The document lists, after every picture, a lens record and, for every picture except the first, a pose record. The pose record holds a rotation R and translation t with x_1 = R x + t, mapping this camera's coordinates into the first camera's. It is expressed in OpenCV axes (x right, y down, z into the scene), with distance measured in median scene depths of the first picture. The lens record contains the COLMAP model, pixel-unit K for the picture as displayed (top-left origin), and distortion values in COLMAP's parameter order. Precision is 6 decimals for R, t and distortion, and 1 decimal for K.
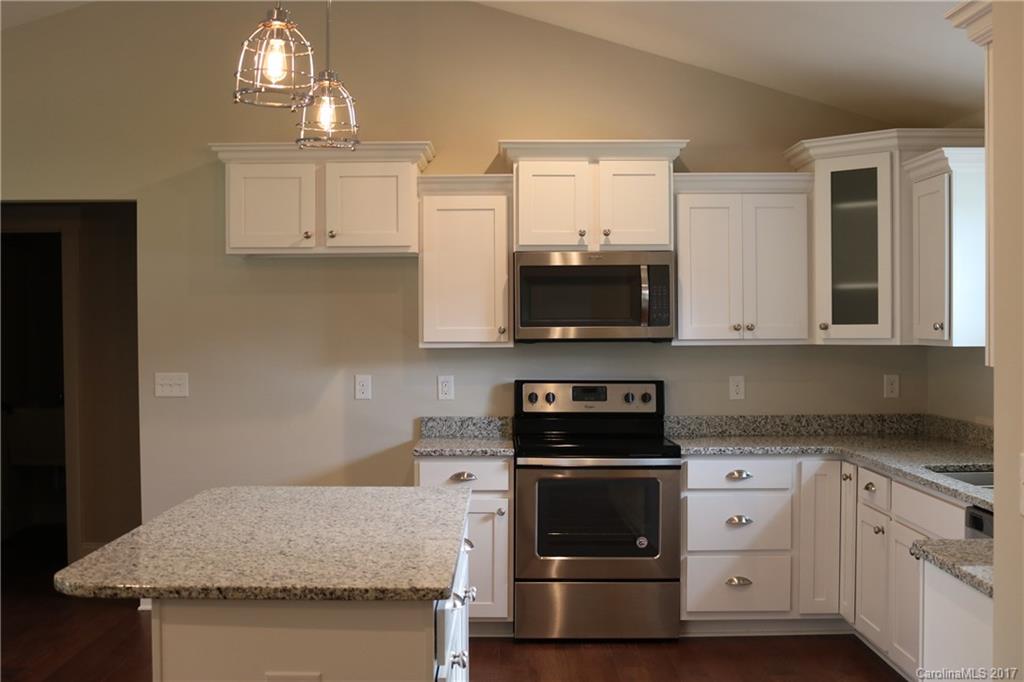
lens RADIAL K [[1192.9, 0, 512.0], [0, 1192.9, 341.0], [0, 0, 1]] dist [-0.094379, 0.011544]
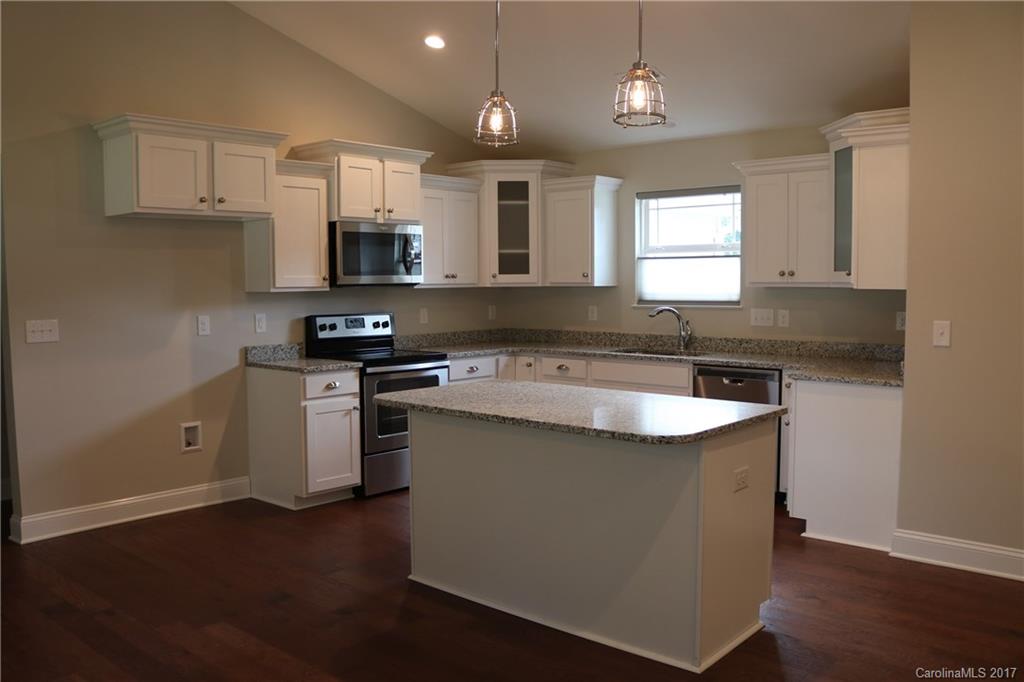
lens RADIAL K [[845.0, 0, 512.0], [0, 845.0, 341.0], [0, 0, 1]] dist [-0.125745, 0.001731]
pose [[0.669916, -0.053835, 0.740483, -0.587781], [0.013860, 0.998101, 0.060026, 0.008118], [-0.742308, -0.029950, 0.669390, 0.198208]]
